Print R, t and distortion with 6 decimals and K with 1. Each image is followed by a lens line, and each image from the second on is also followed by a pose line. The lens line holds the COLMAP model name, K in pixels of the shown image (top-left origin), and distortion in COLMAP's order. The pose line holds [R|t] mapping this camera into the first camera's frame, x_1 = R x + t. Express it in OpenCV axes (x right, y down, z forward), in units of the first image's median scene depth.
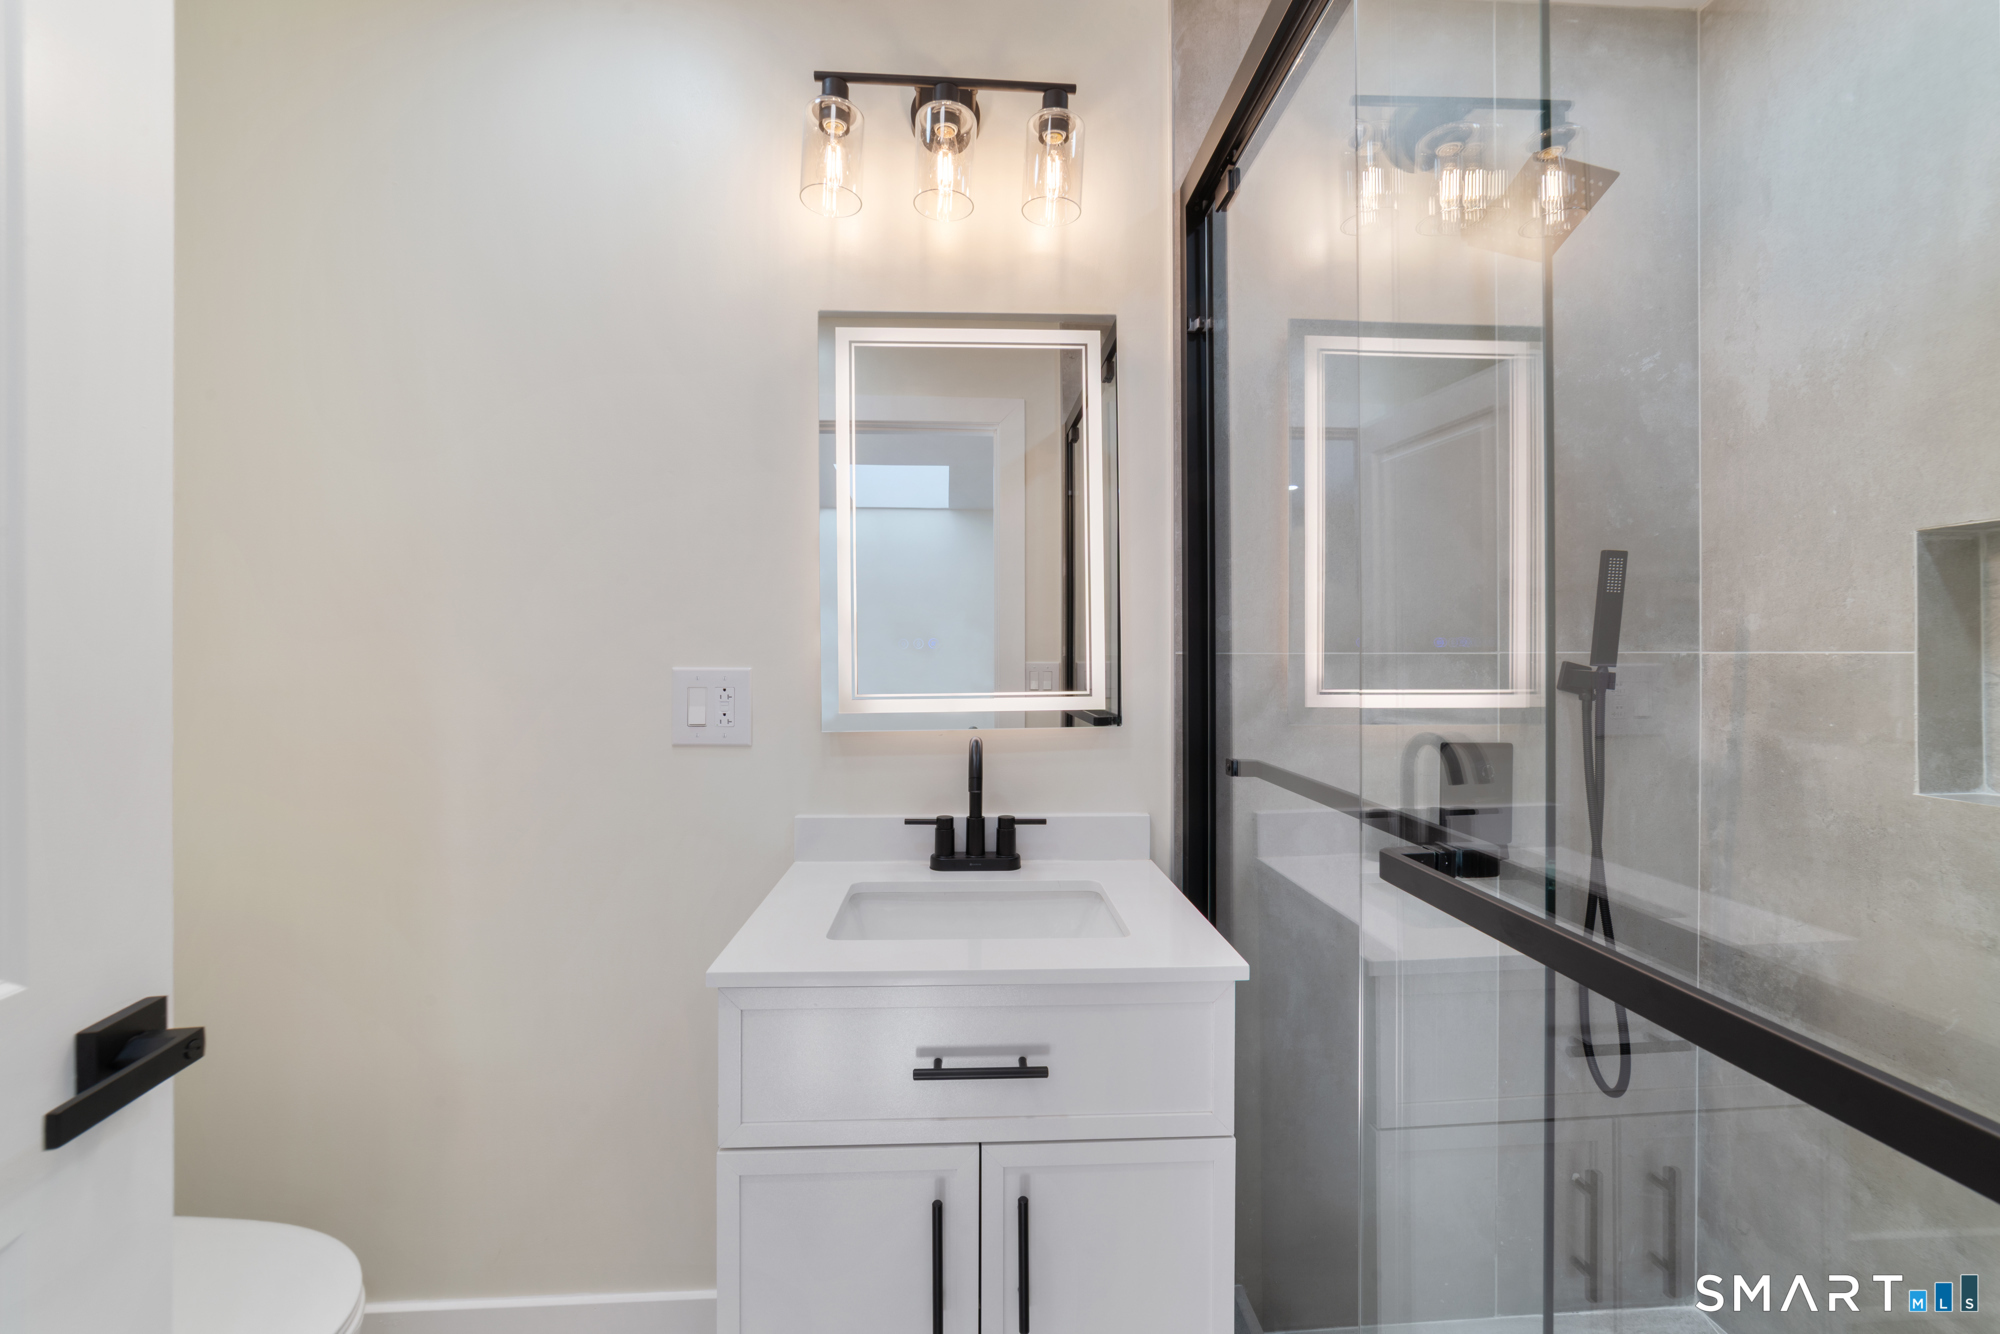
lens RADIAL K [[779.7, 0, 1002.1], [0, 779.7, 653.2], [0, 0, 1]] dist [-0.003642, 0.000635]
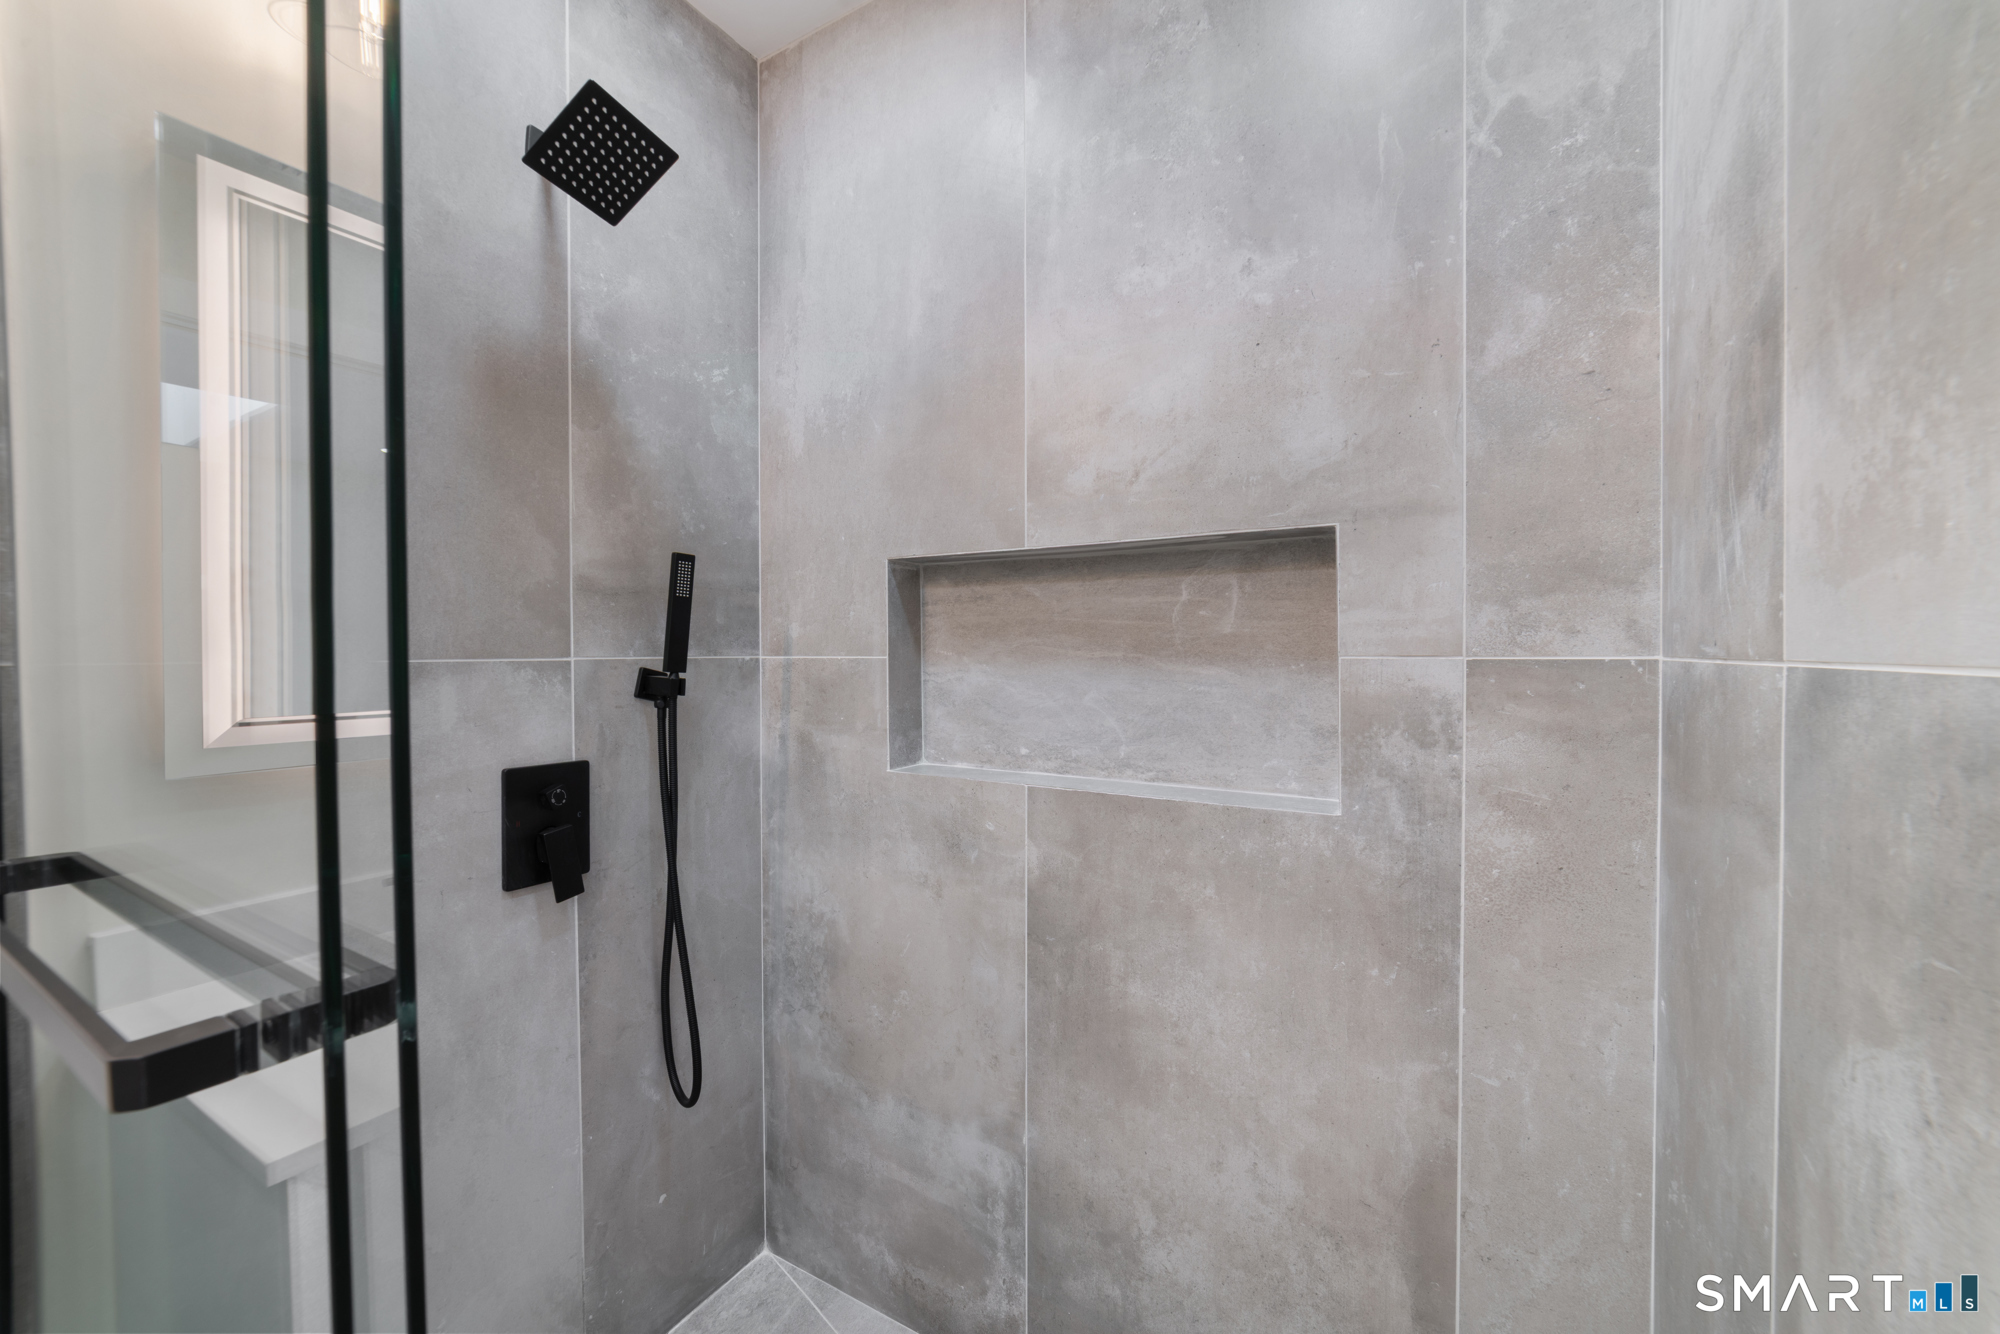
lens RADIAL K [[779.7, 0, 1001.6], [0, 779.7, 662.0], [0, 0, 1]] dist [-0.003642, 0.000635]
pose [[0.566079, -0.011604, 0.824269, 0.203086], [0.002743, 0.999922, 0.012194, -0.006487], [-0.824346, -0.004642, 0.566067, 0.114610]]
